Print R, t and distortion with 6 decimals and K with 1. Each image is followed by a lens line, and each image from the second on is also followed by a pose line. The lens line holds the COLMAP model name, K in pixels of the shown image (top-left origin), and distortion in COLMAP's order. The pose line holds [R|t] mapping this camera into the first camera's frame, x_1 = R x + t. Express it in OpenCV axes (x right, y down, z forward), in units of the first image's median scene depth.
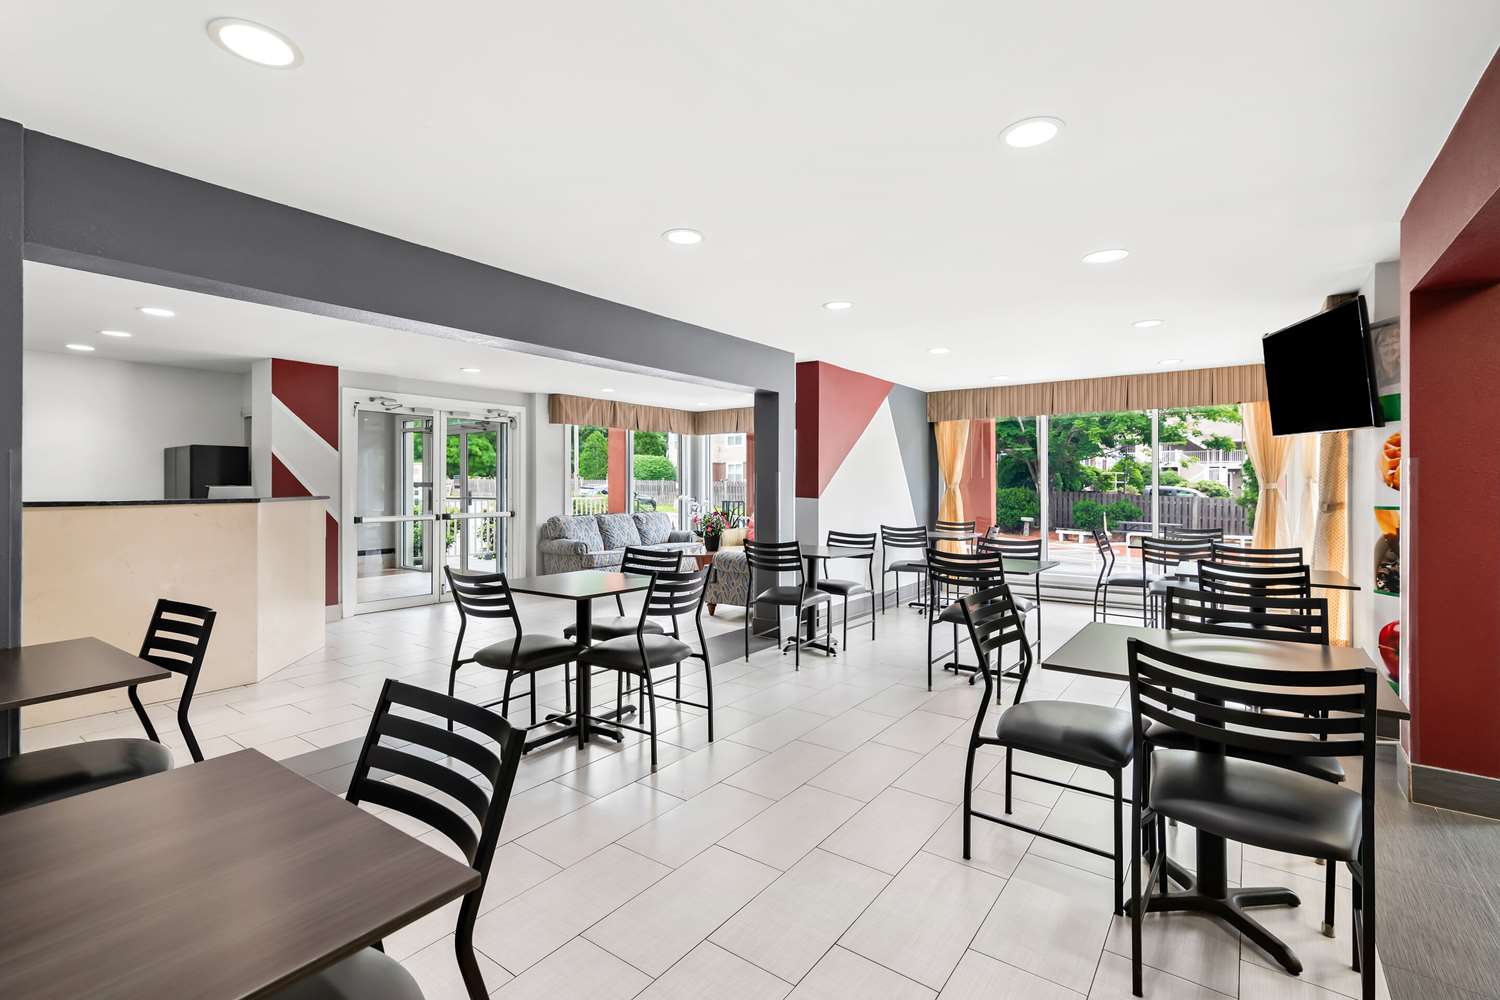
lens RADIAL K [[685.8, 0, 746.9], [0, 685.8, 494.5], [0, 0, 1]] dist [0.023302, -0.000842]
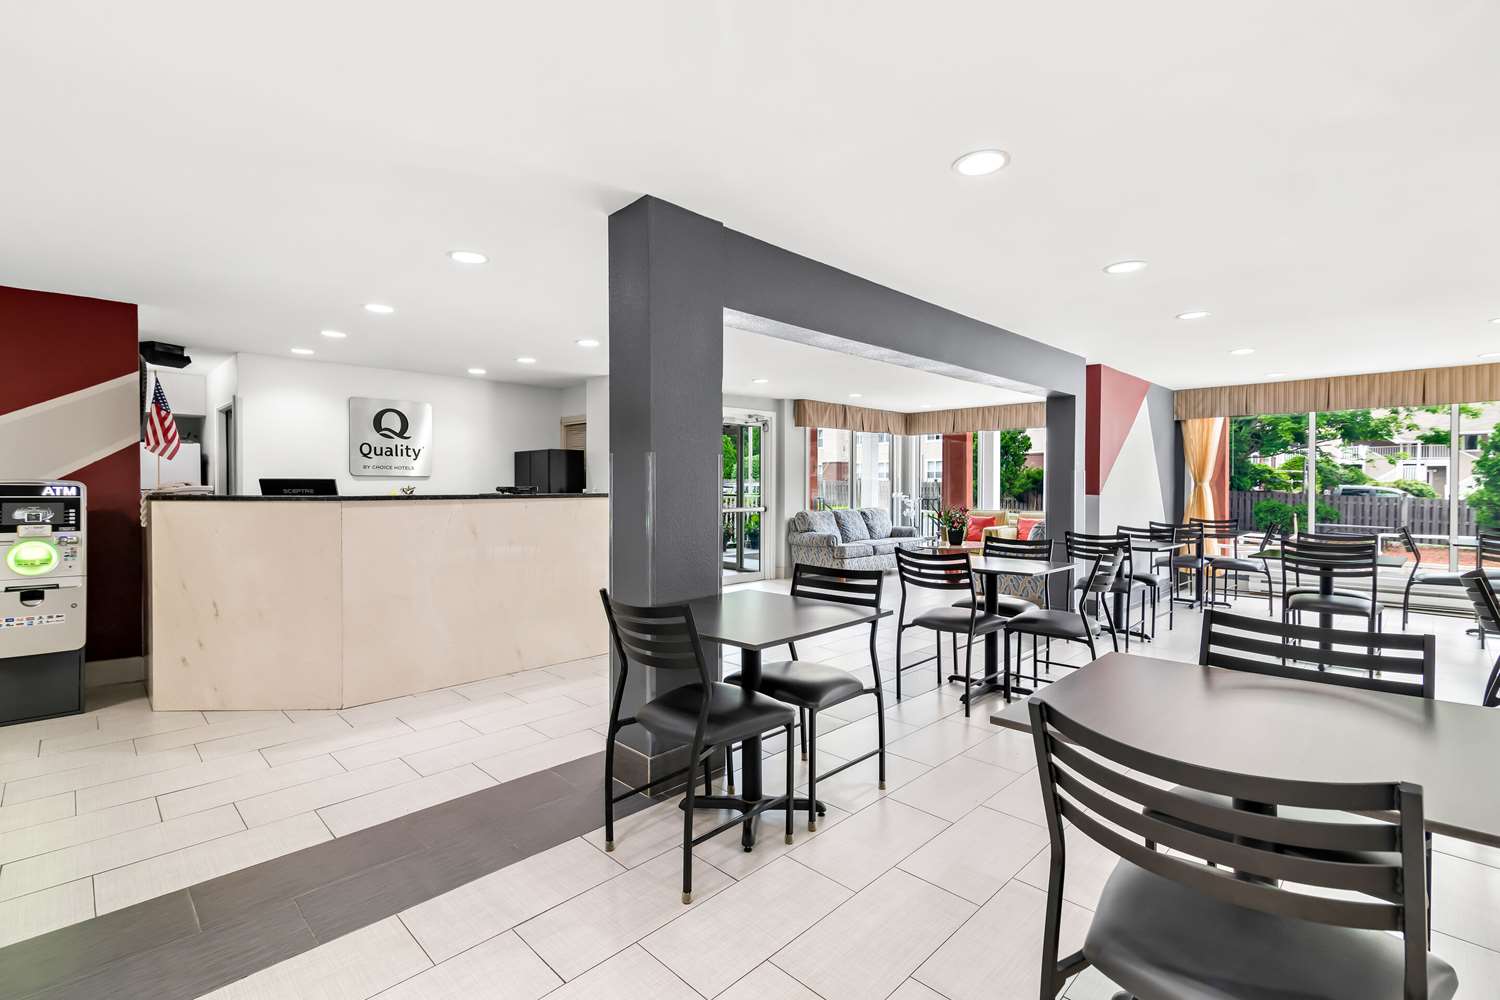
lens RADIAL K [[685.8, 0, 751.5], [0, 685.8, 495.3], [0, 0, 1]] dist [0.023302, -0.000842]
pose [[0.989163, 0.003211, -0.146788, -0.200331], [-0.002915, 0.999993, 0.002235, 0.004184], [0.146795, -0.001783, 0.989165, -0.093156]]
